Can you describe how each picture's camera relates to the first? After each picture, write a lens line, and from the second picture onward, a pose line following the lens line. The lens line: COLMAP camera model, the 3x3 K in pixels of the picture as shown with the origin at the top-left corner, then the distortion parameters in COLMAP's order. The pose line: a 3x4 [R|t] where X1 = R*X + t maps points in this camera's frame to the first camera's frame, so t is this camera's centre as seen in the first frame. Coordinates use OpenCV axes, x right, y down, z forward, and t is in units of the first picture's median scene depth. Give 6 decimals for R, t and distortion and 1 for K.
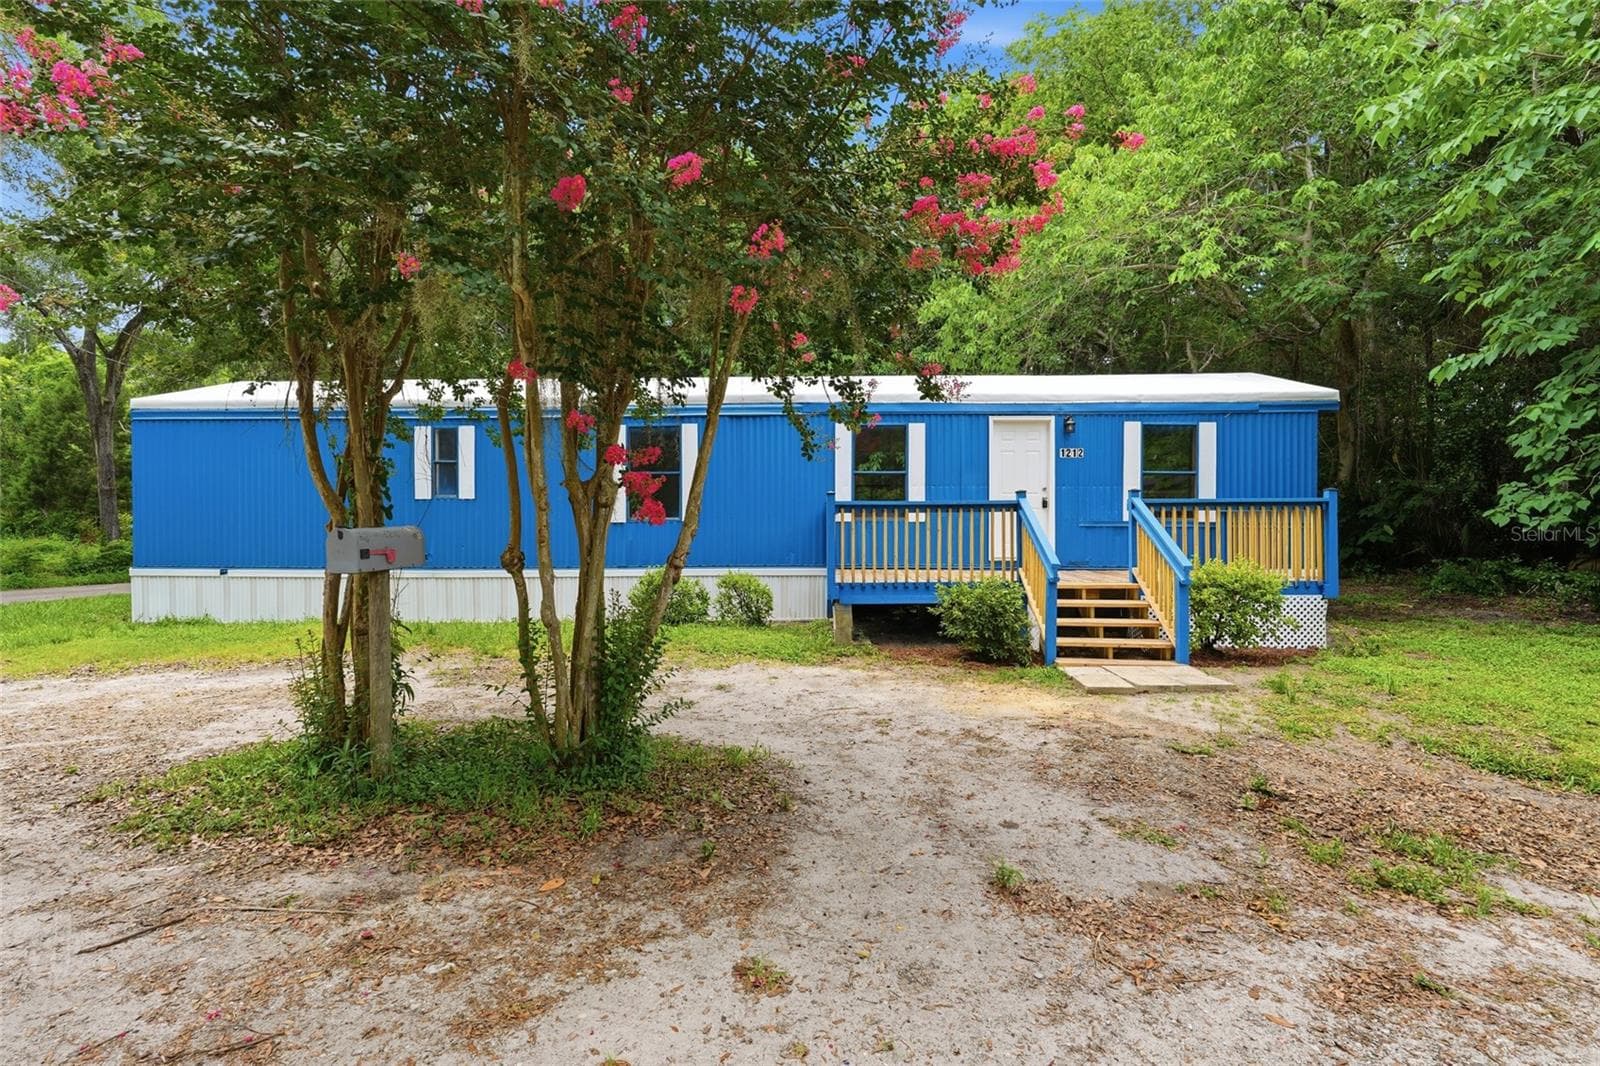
lens RADIAL K [[725.8, 0, 800.0], [0, 725.8, 533.0], [0, 0, 1]] dist [-0.029960, -0.000117]
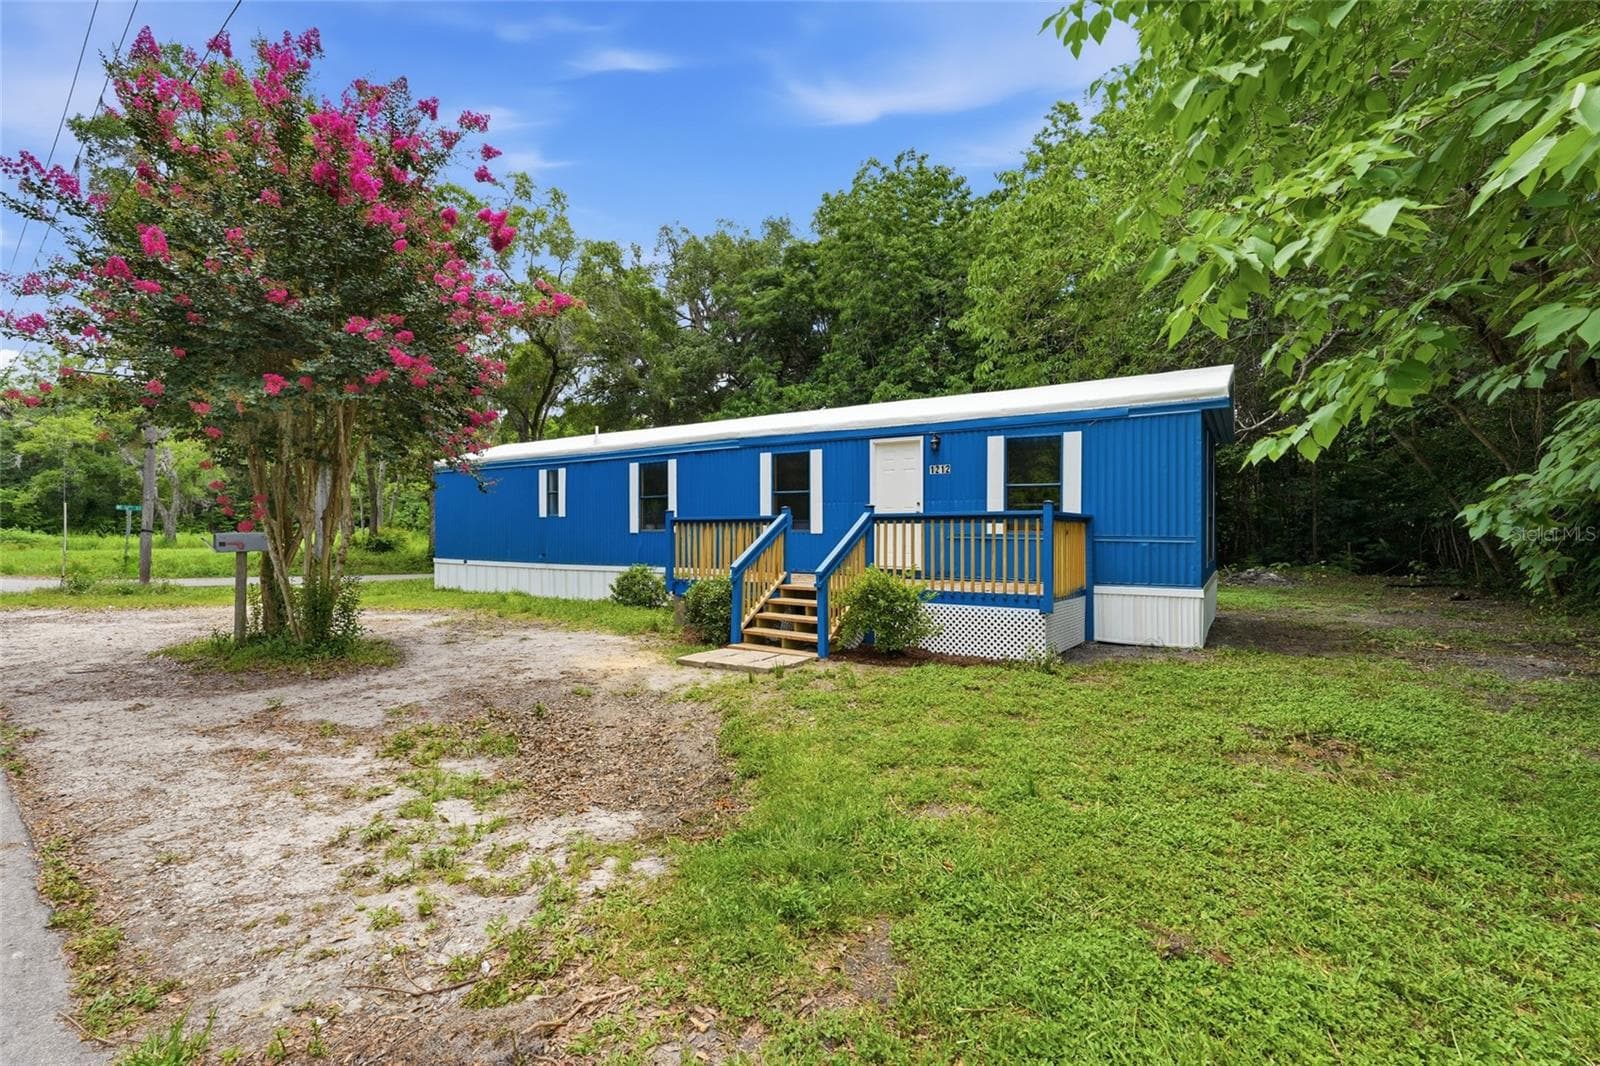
lens RADIAL K [[702.3, 0, 800.0], [0, 702.3, 533.0], [0, 0, 1]] dist [0.004253, 0.000324]
pose [[0.864262, 0.004414, -0.503023, 0.724461], [-0.009609, 0.999924, -0.007734, -0.005774], [0.502951, 0.011518, 0.864238, -0.007775]]
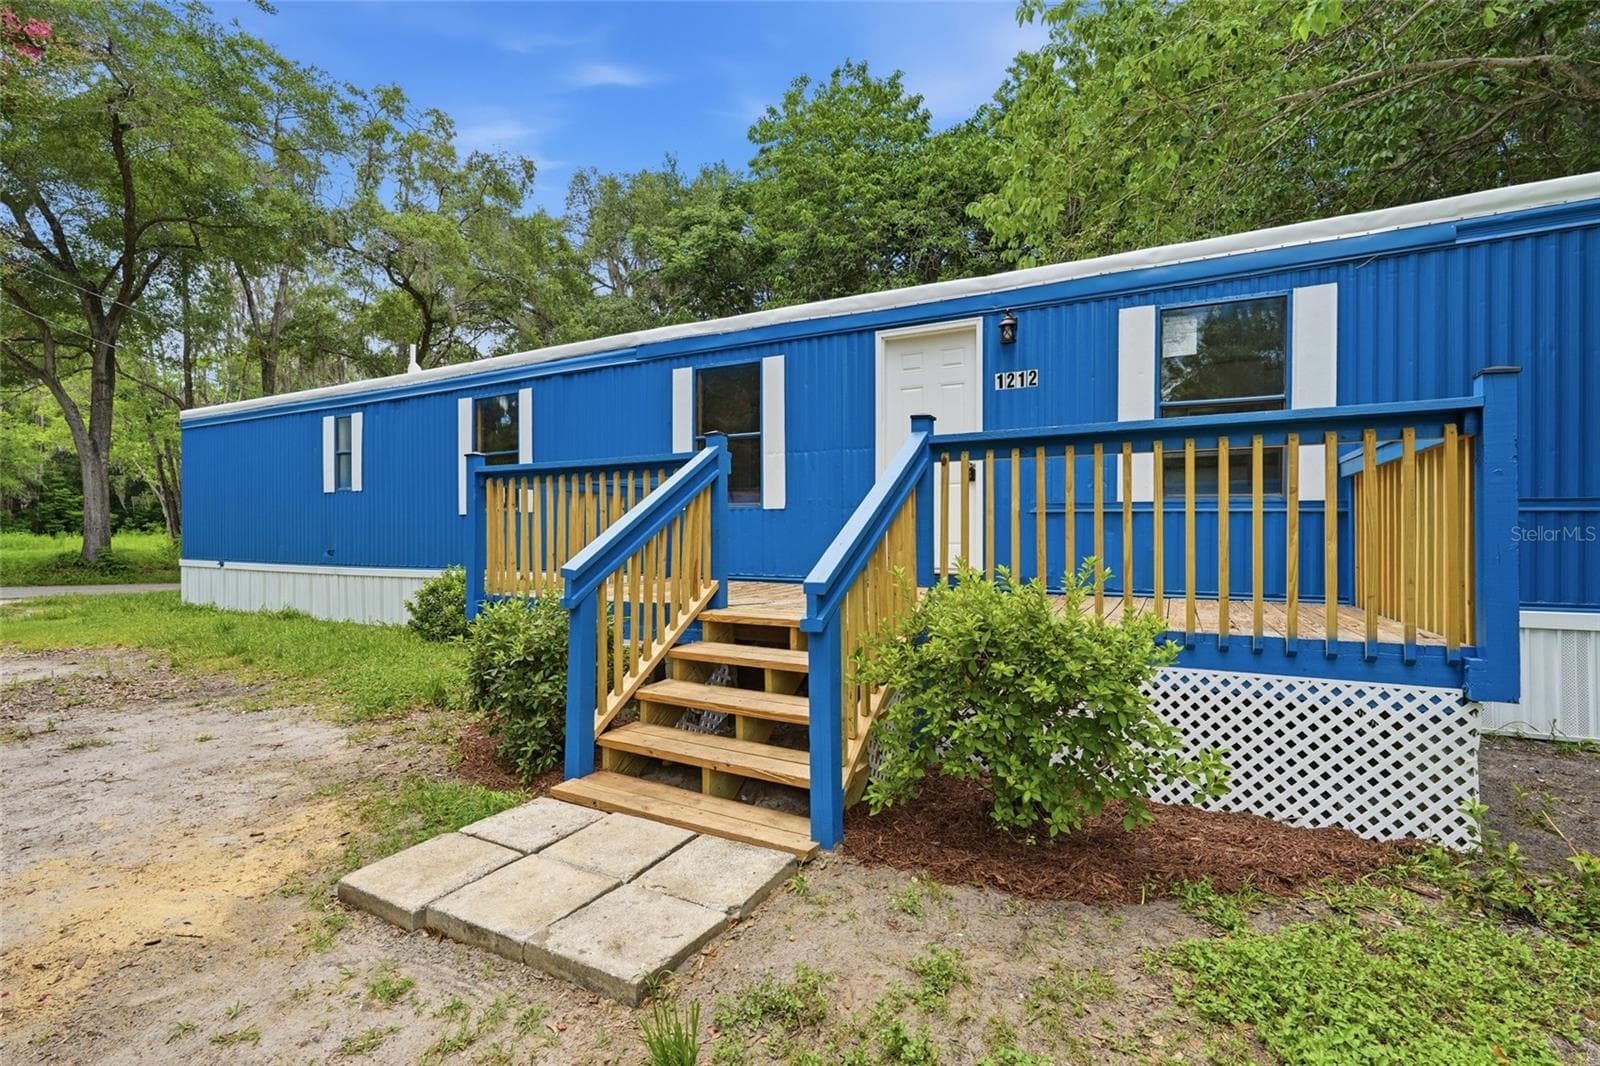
lens RADIAL K [[702.3, 0, 800.0], [0, 702.3, 533.0], [0, 0, 1]] dist [0.004253, 0.000324]
pose [[0.906660, 0.002156, -0.421858, 0.454751], [-0.008815, 0.999865, -0.013836, 0.016731], [0.421771, 0.016264, 0.906557, 0.440981]]
